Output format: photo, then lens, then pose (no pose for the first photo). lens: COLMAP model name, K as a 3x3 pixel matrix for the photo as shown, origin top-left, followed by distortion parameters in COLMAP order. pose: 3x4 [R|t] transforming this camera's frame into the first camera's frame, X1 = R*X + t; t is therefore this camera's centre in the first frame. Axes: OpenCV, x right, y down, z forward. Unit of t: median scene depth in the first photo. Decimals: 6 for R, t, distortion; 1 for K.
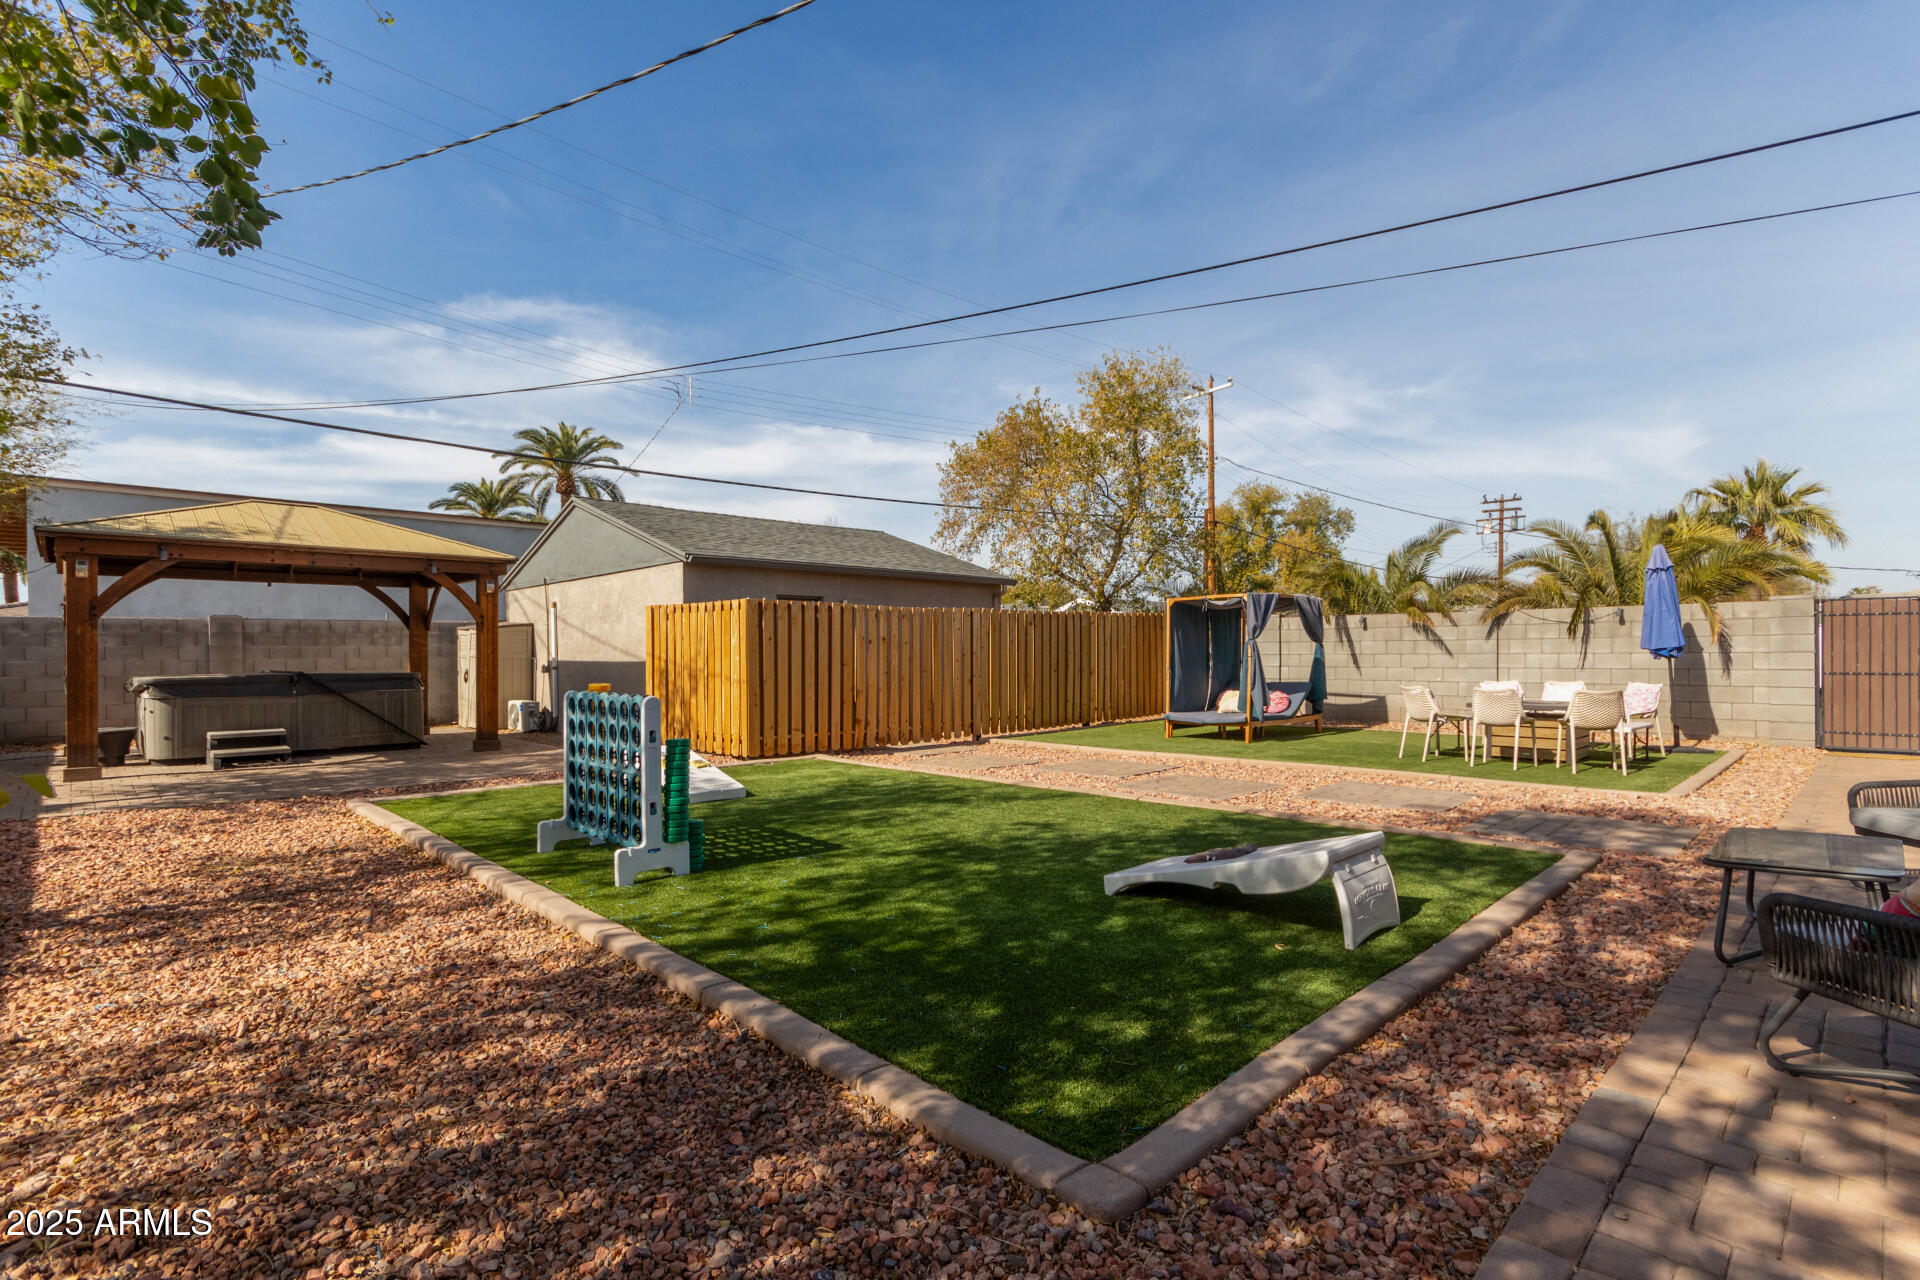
lens RADIAL K [[917.8, 0, 968.7], [0, 917.8, 648.5], [0, 0, 1]] dist [0.003954, 0.000281]
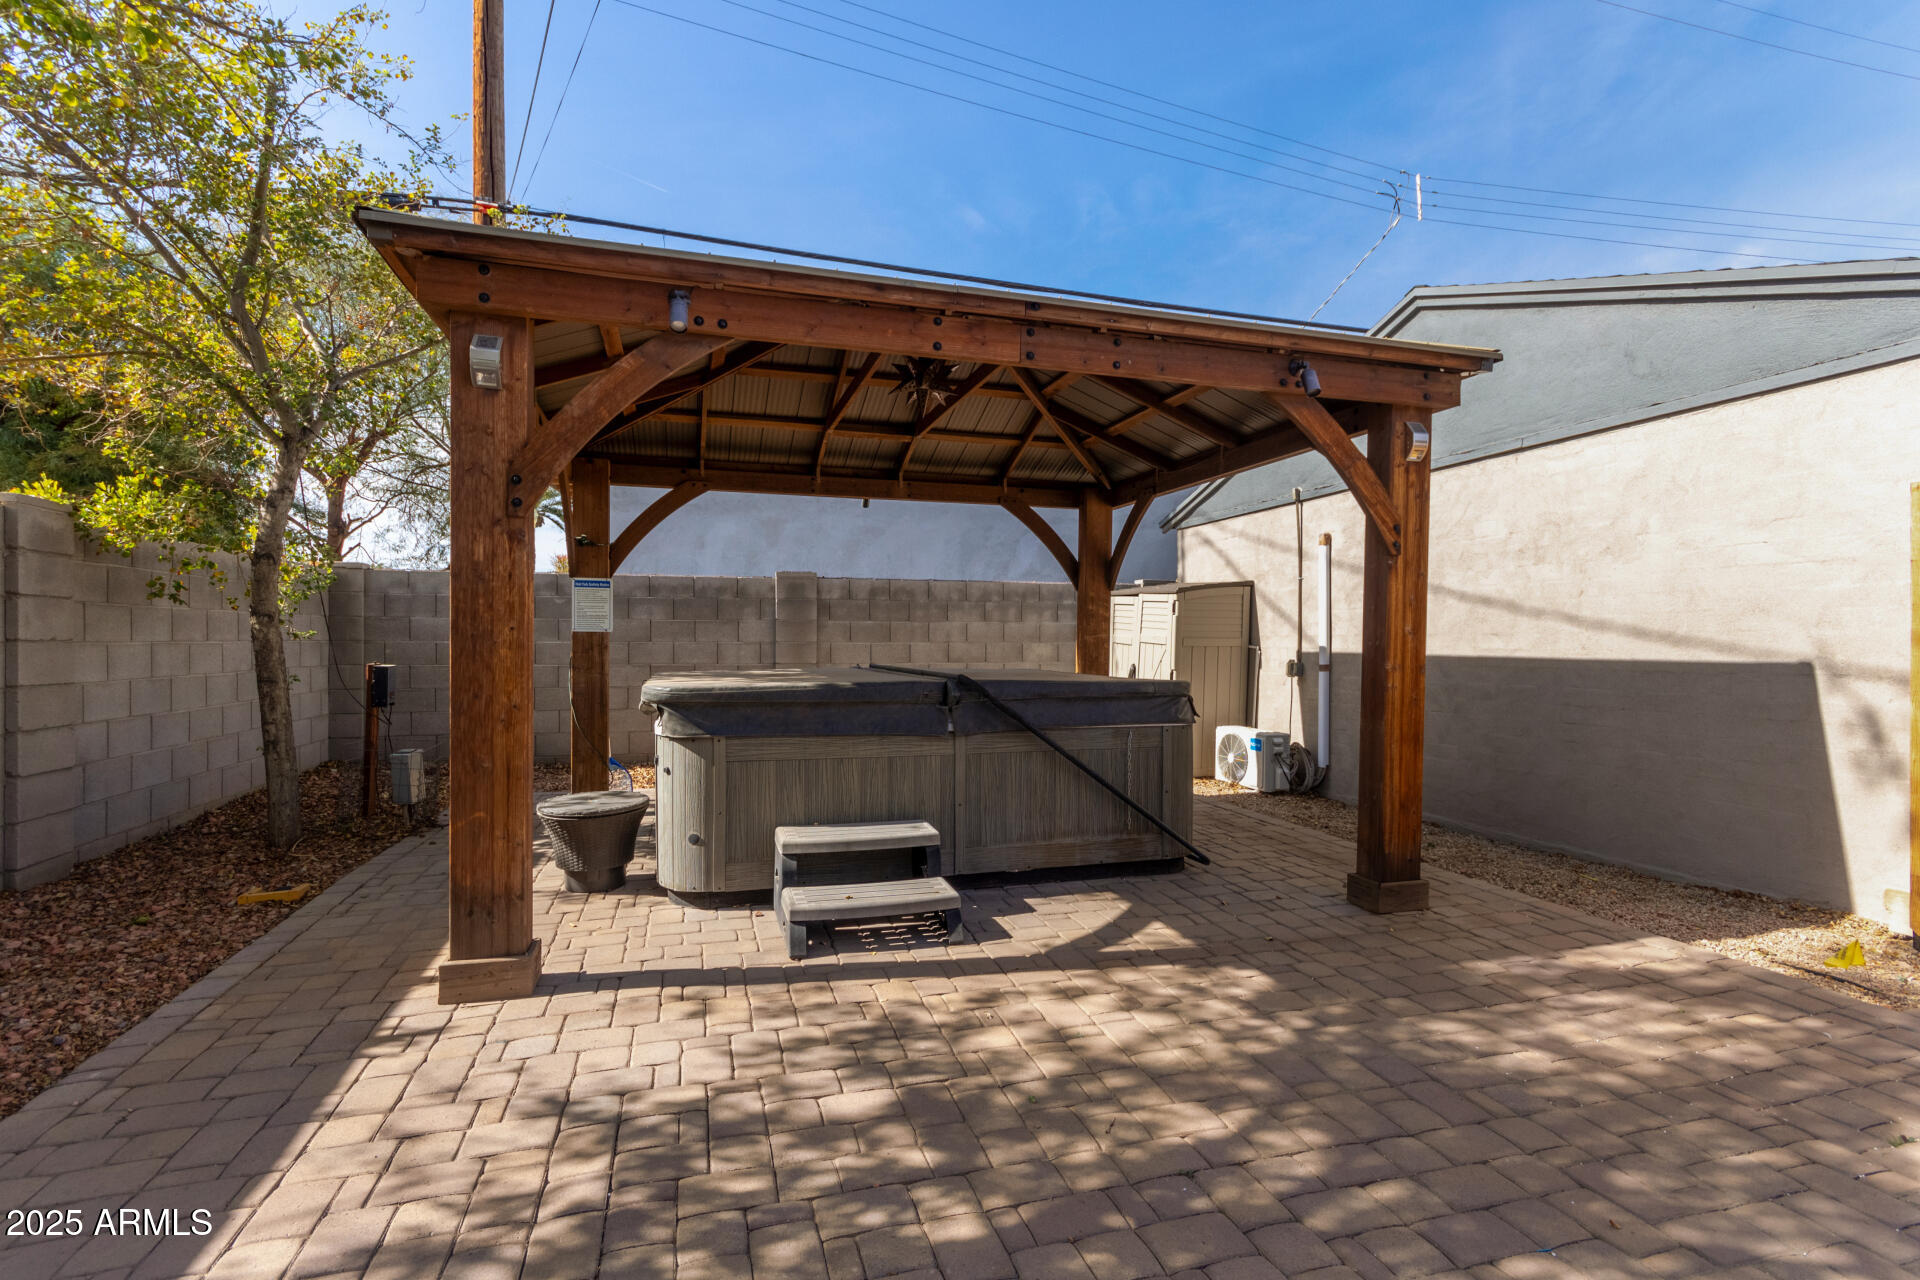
lens RADIAL K [[917.8, 0, 954.9], [0, 917.8, 640.2], [0, 0, 1]] dist [0.003954, 0.000281]
pose [[0.881896, 0.012417, -0.471281, -0.418994], [-0.010673, 0.999923, 0.006374, 0.005934], [0.471324, -0.000591, 0.881960, 0.501638]]
